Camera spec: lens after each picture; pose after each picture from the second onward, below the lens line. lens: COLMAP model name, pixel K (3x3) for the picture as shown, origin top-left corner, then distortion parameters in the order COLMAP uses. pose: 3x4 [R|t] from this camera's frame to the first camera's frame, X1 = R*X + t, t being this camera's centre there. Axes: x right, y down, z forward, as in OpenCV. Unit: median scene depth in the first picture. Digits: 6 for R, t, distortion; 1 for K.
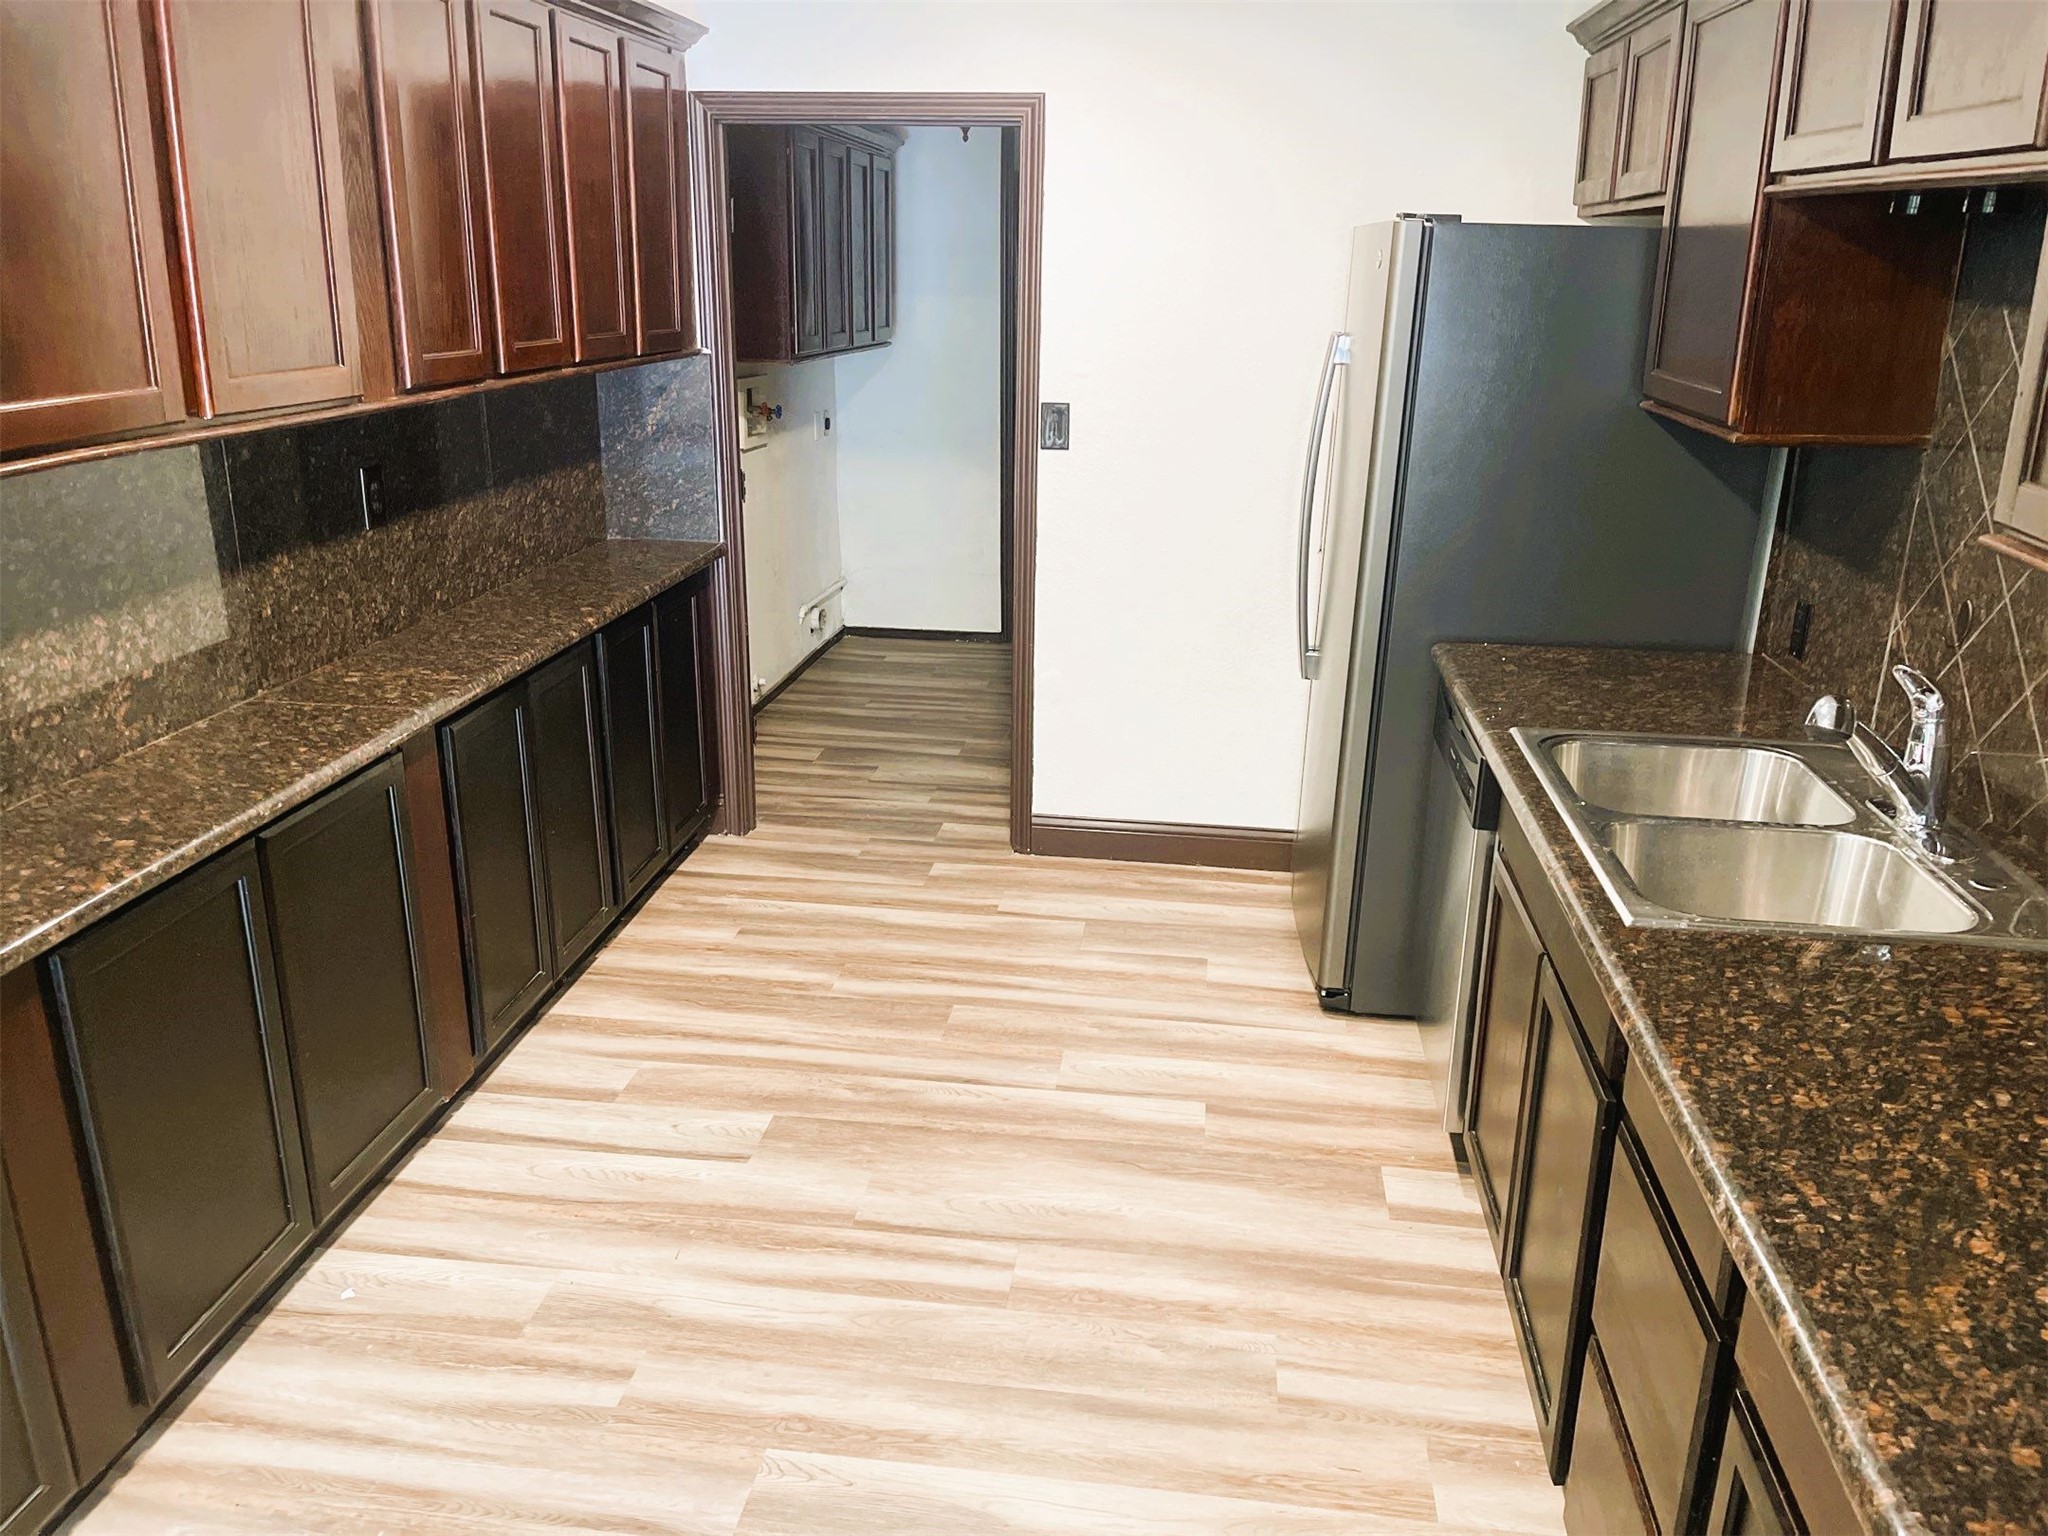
lens RADIAL K [[1529.1, 0, 1034.9], [0, 1529.1, 765.8], [0, 0, 1]] dist [0.061559, -0.083126]
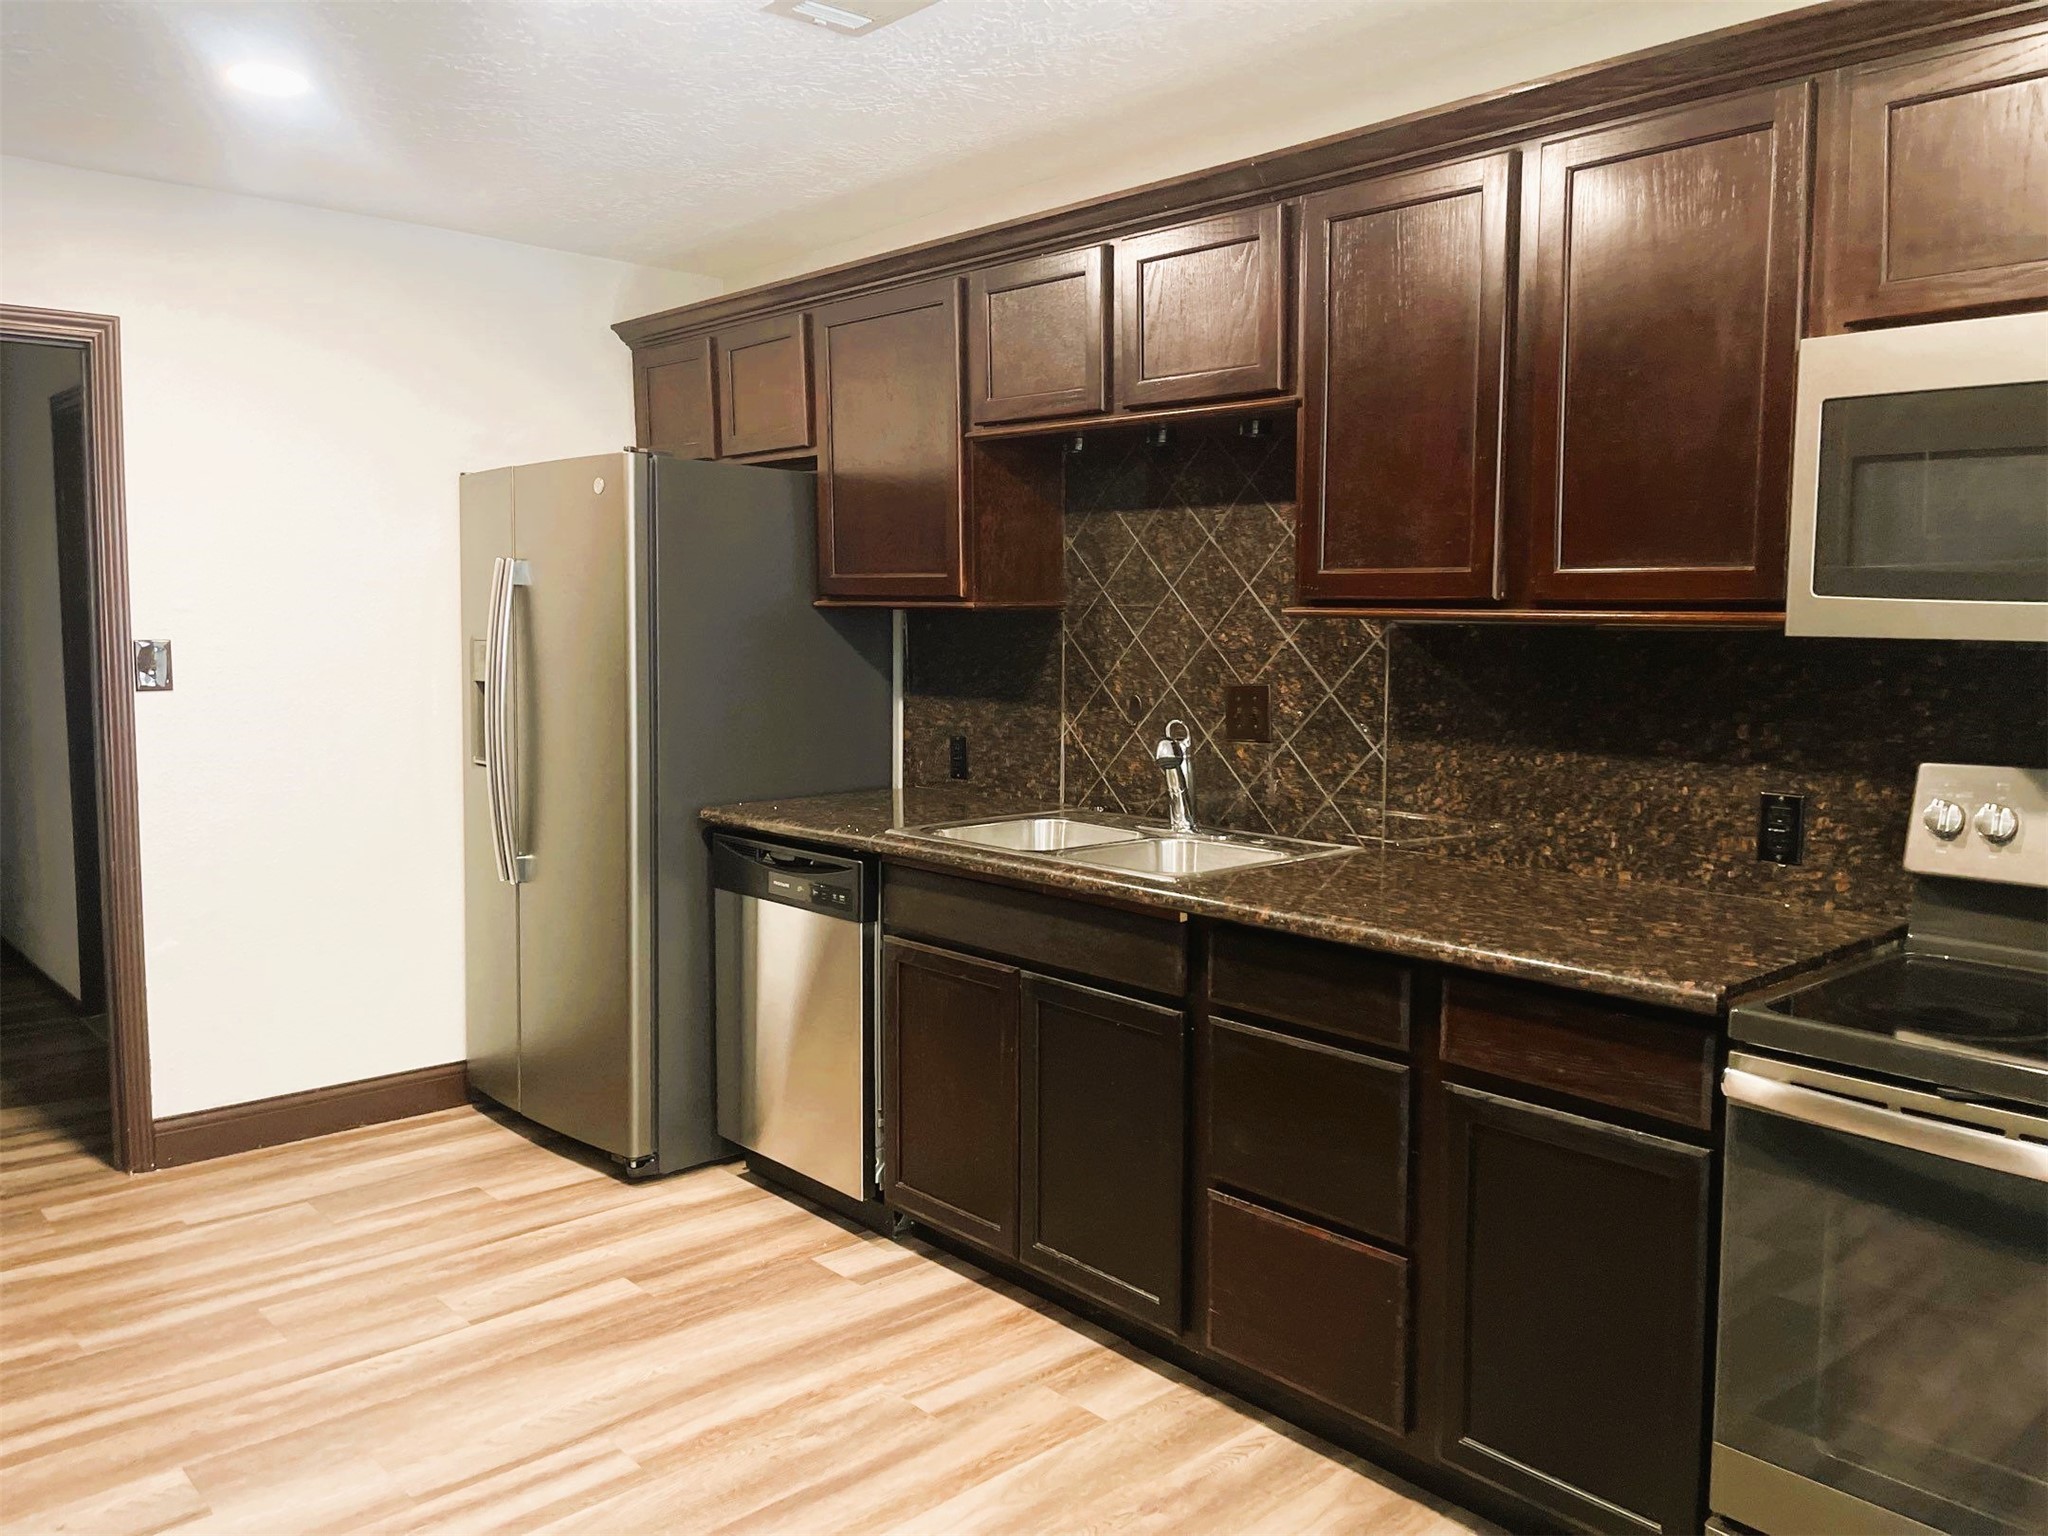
lens RADIAL K [[1529.1, 0, 1039.1], [0, 1529.1, 749.1], [0, 0, 1]] dist [0.061559, -0.083126]
pose [[0.645411, -0.078184, 0.759823, -0.460756], [0.240742, 0.964870, -0.105209, 0.060670], [-0.724905, 0.250824, 0.641560, 0.079644]]
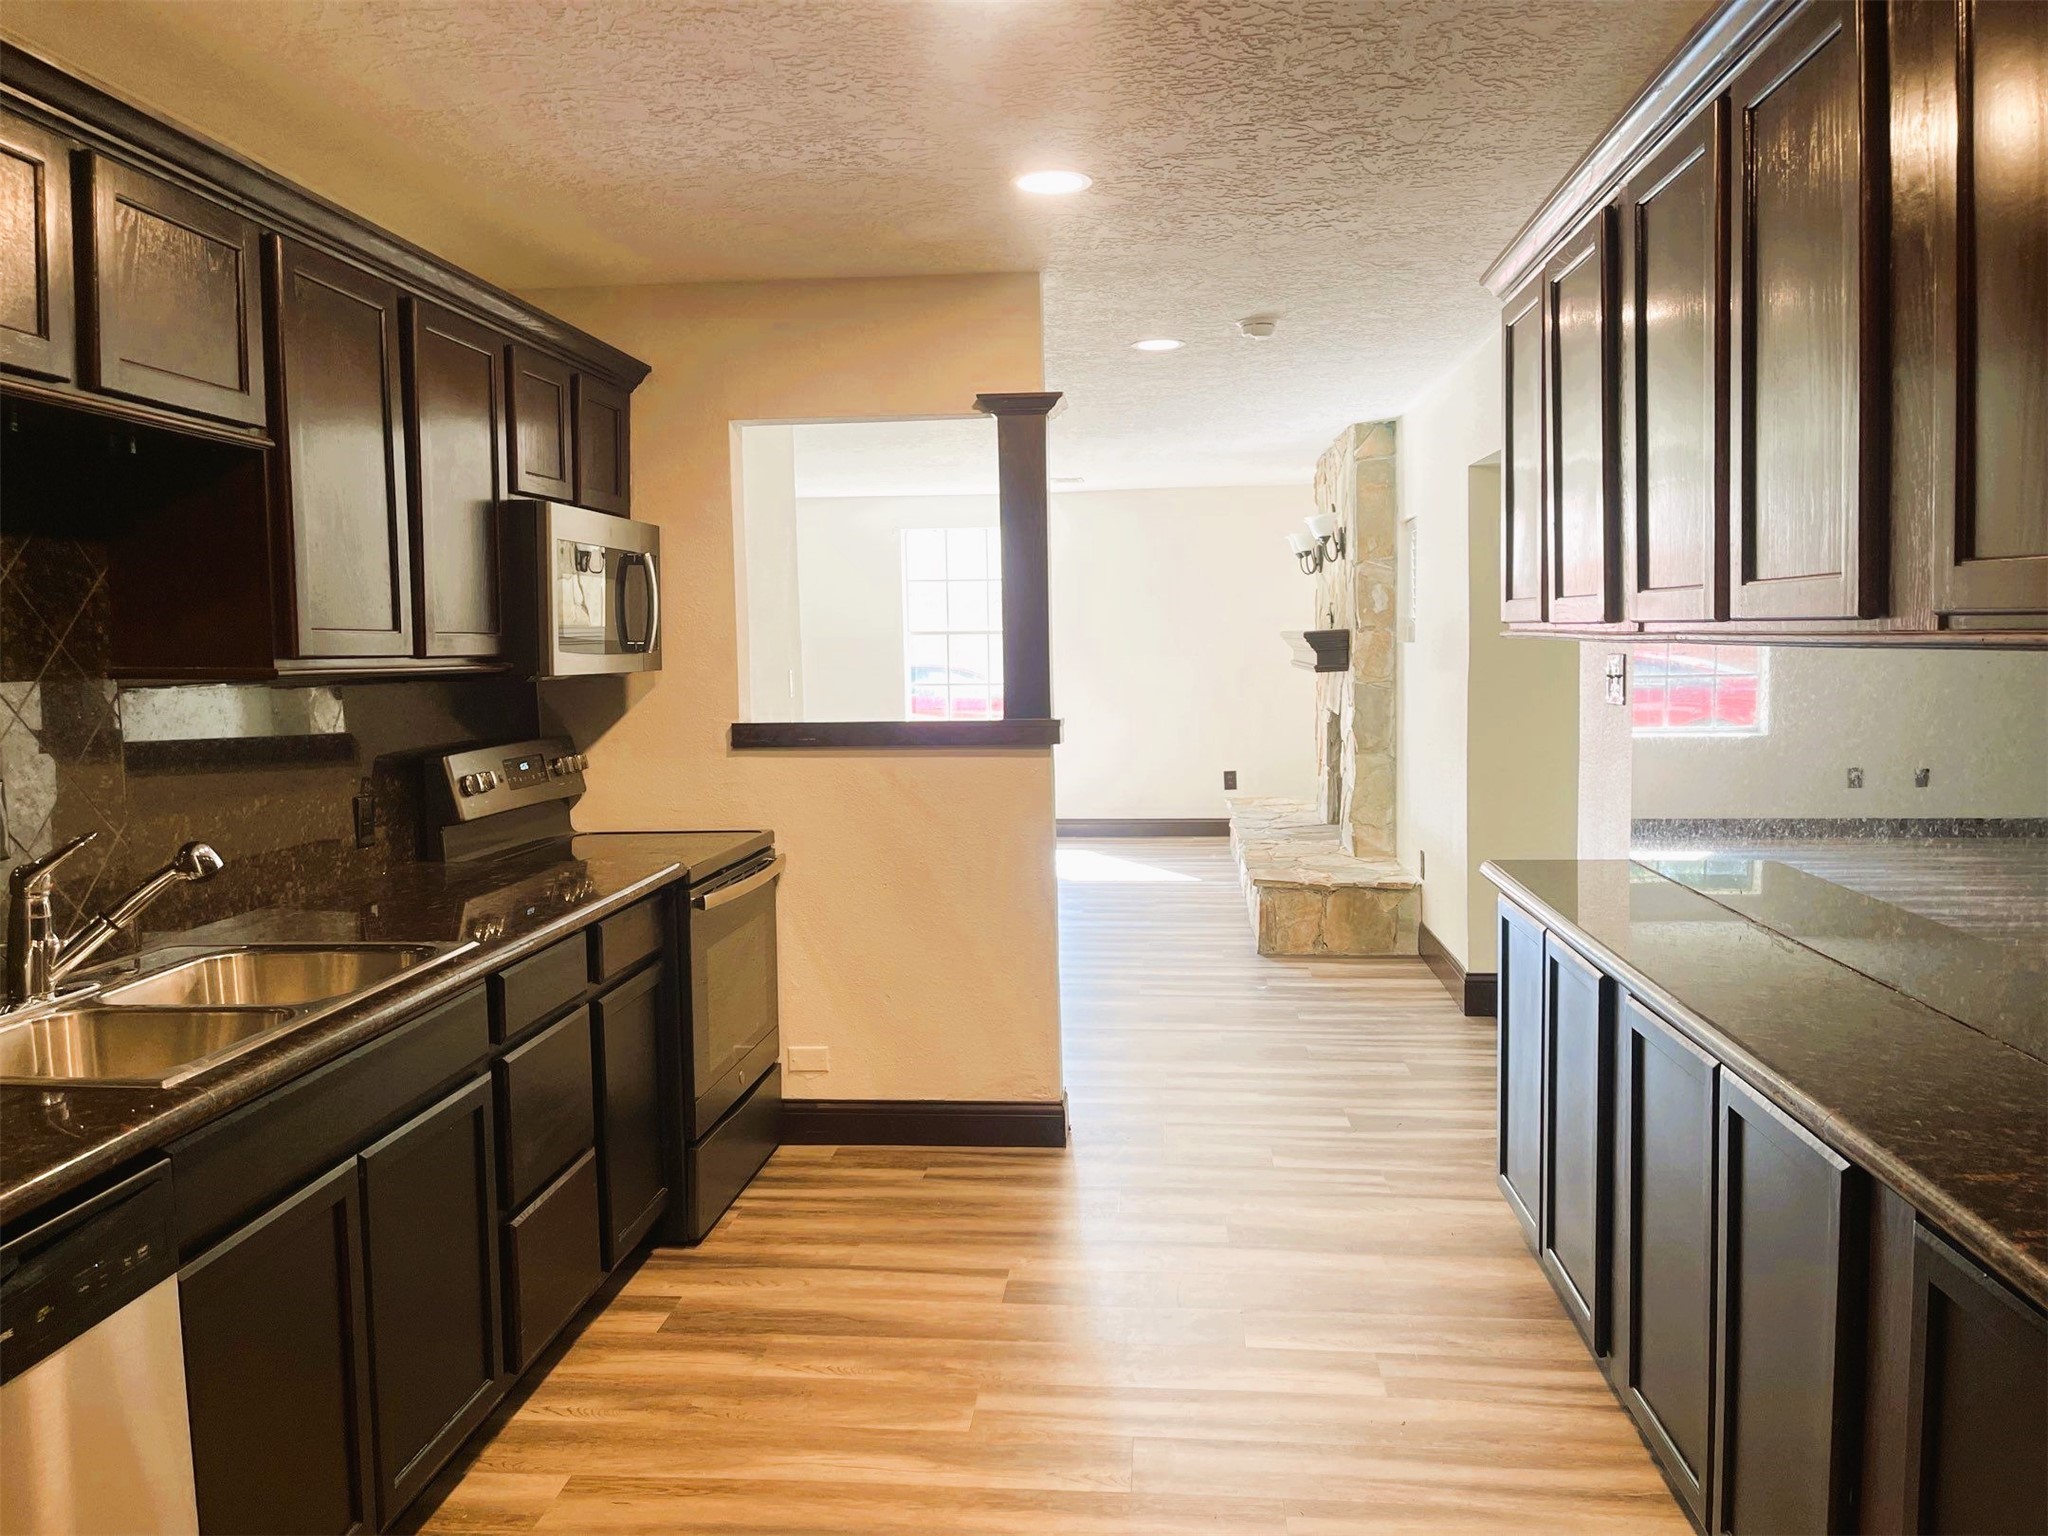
lens RADIAL K [[1529.1, 0, 1015.5], [0, 1529.1, 763.8], [0, 0, 1]] dist [0.061559, -0.083126]
pose [[-0.999585, 0.001806, -0.028763, -0.044557], [-0.009501, 0.921594, 0.388038, -0.356974], [0.027209, 0.388150, -0.921194, 1.322670]]
